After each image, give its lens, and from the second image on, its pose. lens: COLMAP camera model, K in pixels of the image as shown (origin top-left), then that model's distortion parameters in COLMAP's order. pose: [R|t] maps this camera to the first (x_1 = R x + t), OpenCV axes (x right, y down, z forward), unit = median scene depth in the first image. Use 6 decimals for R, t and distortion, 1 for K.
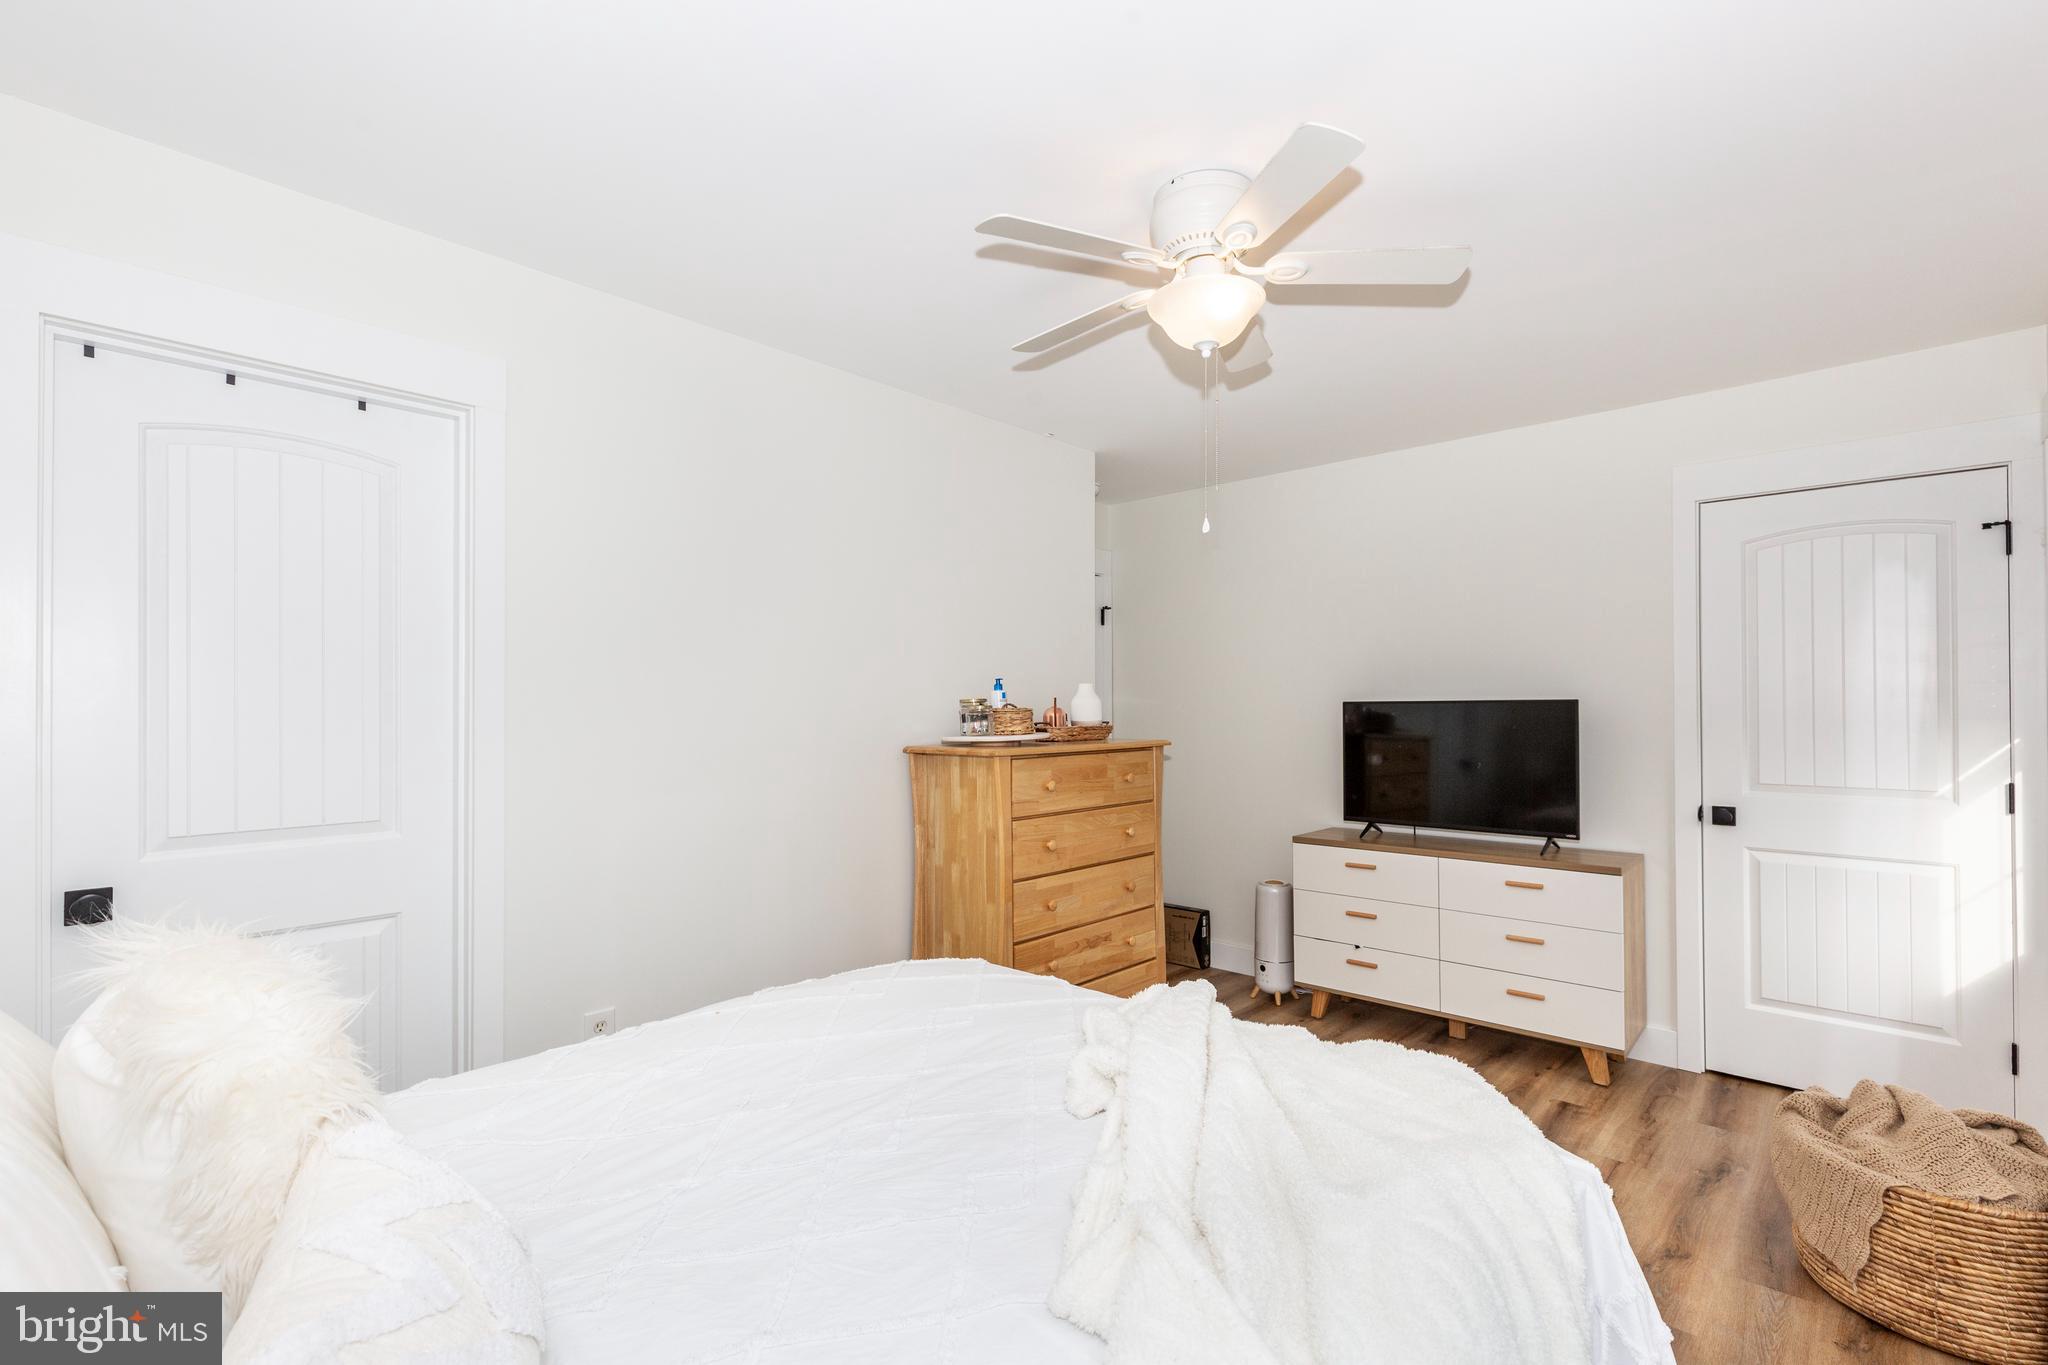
lens RADIAL K [[927.6, 0, 1023.5], [0, 927.6, 705.7], [0, 0, 1]] dist [0.002593, -0.000067]
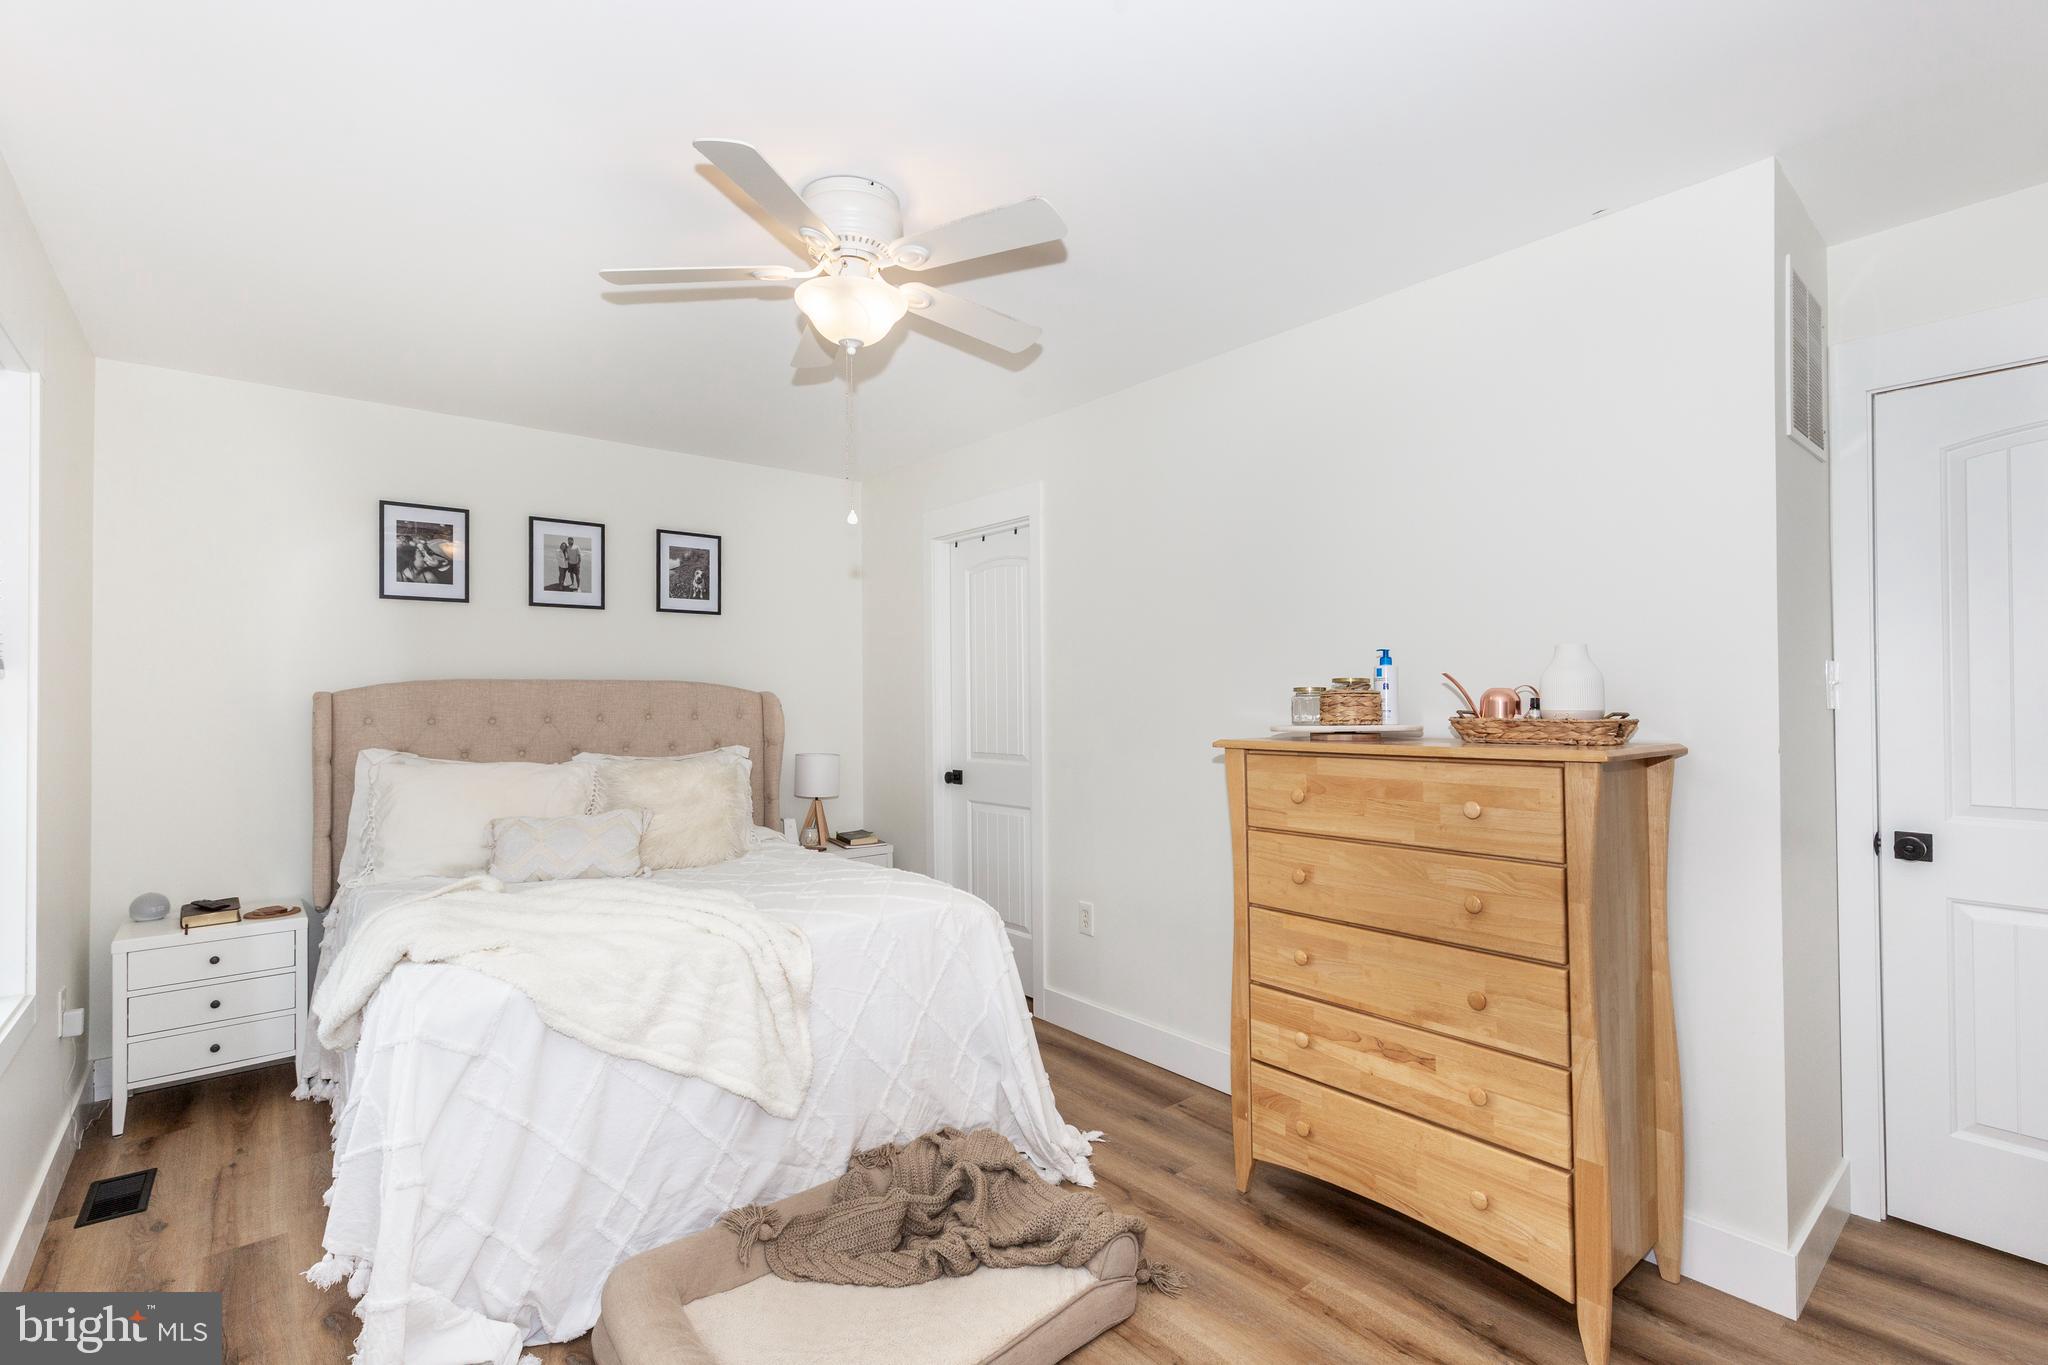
lens RADIAL K [[940.7, 0, 1049.0], [0, 940.7, 683.8], [0, 0, 1]] dist [0.004508, -0.000365]
pose [[-0.124847, -0.009818, -0.992127, 0.780178], [0.012591, 0.999855, -0.011479, 0.003406], [0.992096, -0.013925, -0.124706, 0.871679]]
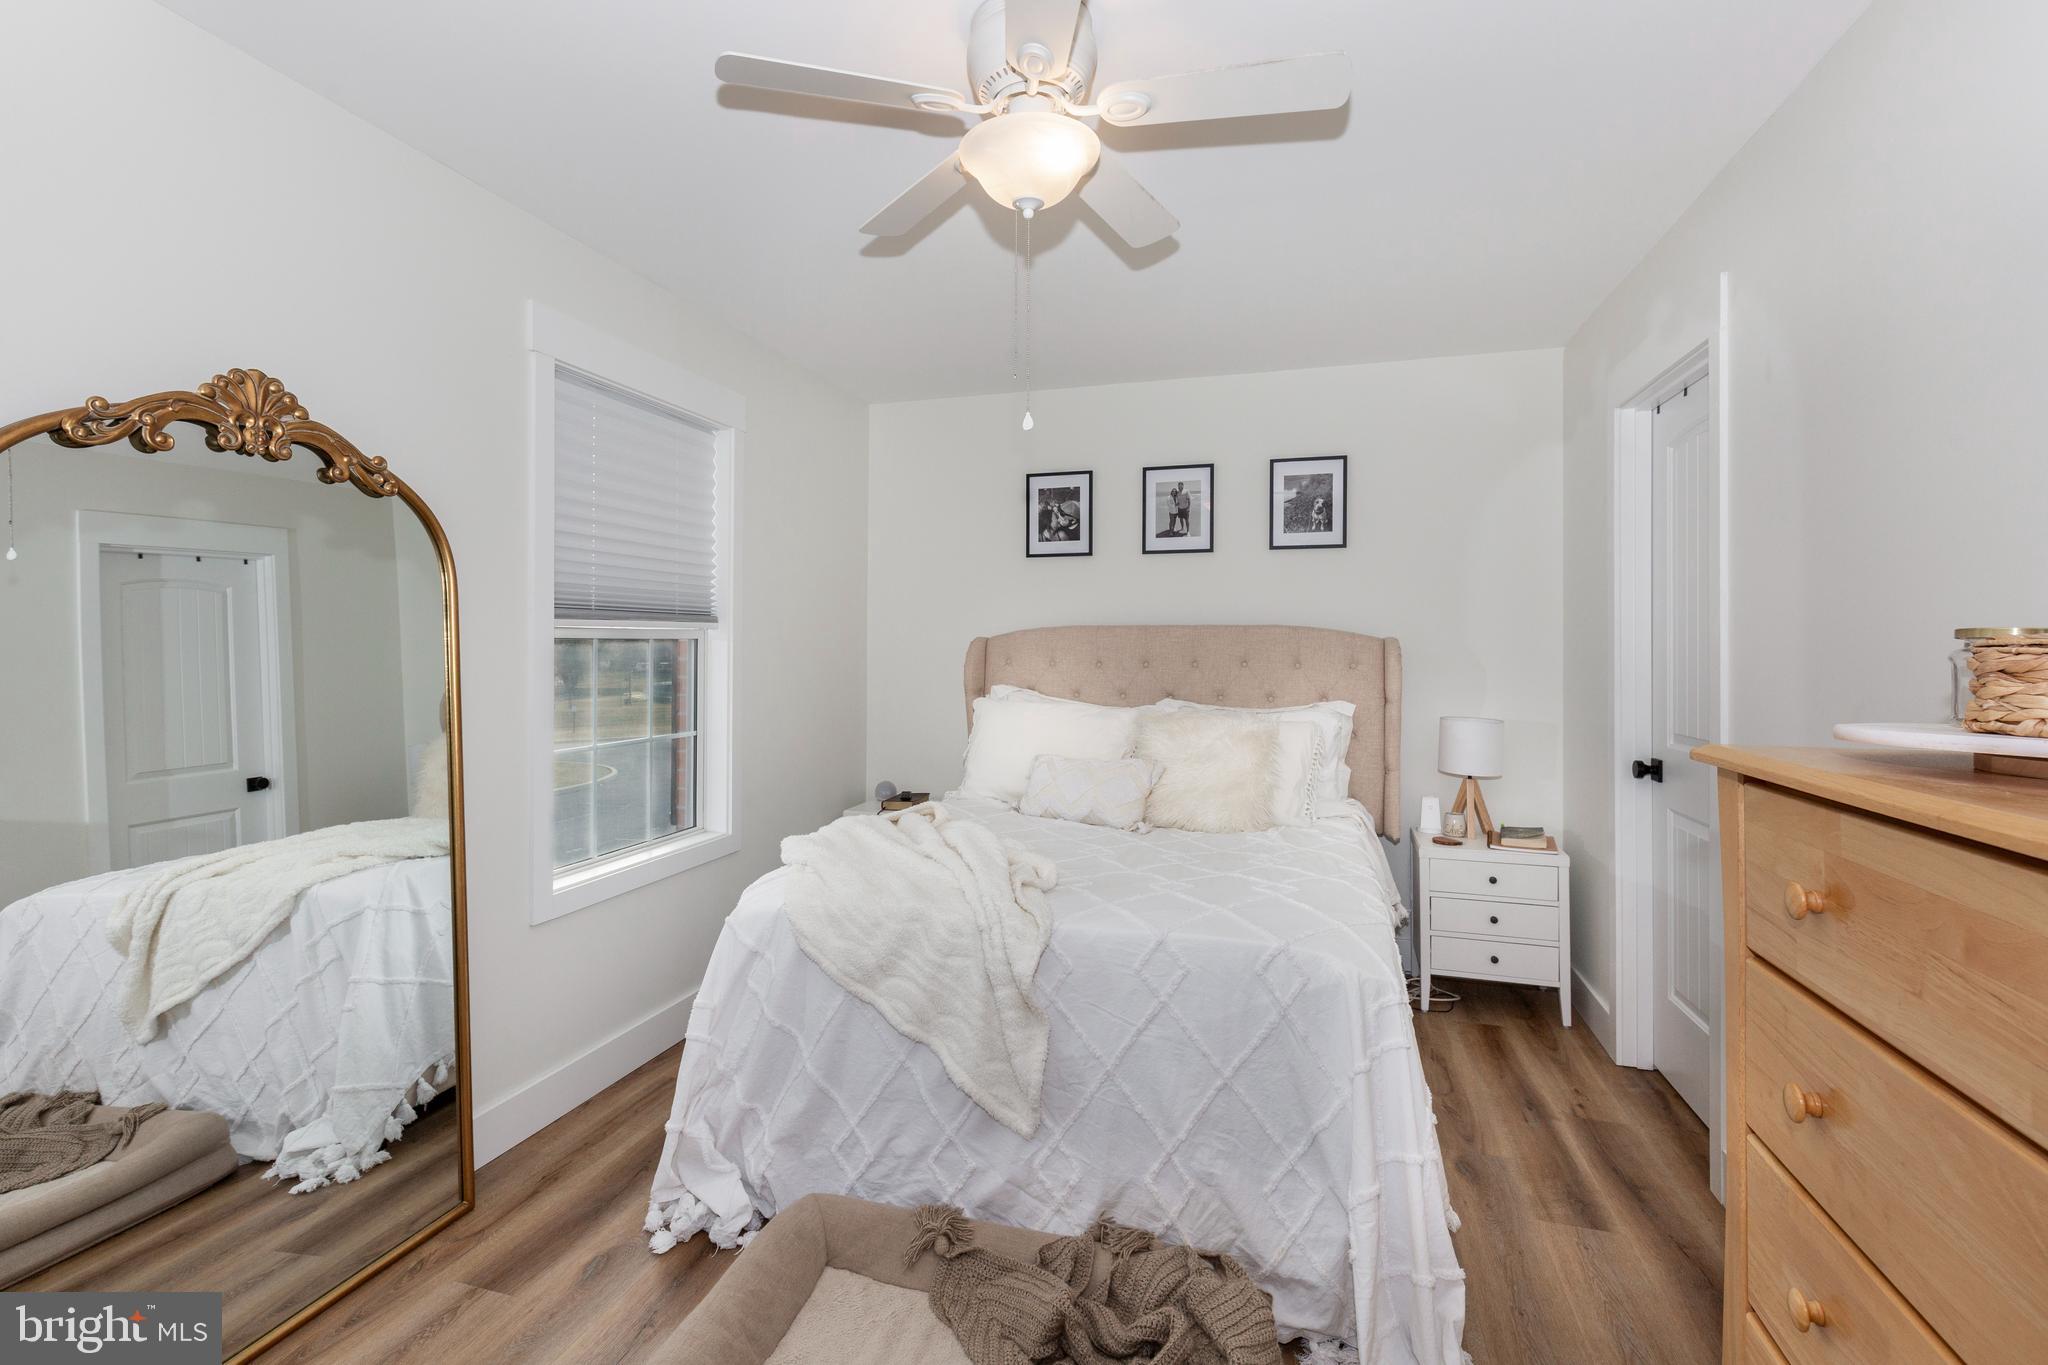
lens RADIAL K [[975.2, 0, 1019.6], [0, 975.2, 637.0], [0, 0, 1]] dist [0.008940, -0.000057]
pose [[-0.913446, -0.001434, -0.406957, 0.361771], [0.003562, 0.999927, -0.011519, 0.005165], [0.406944, -0.011971, -0.913375, 1.160624]]
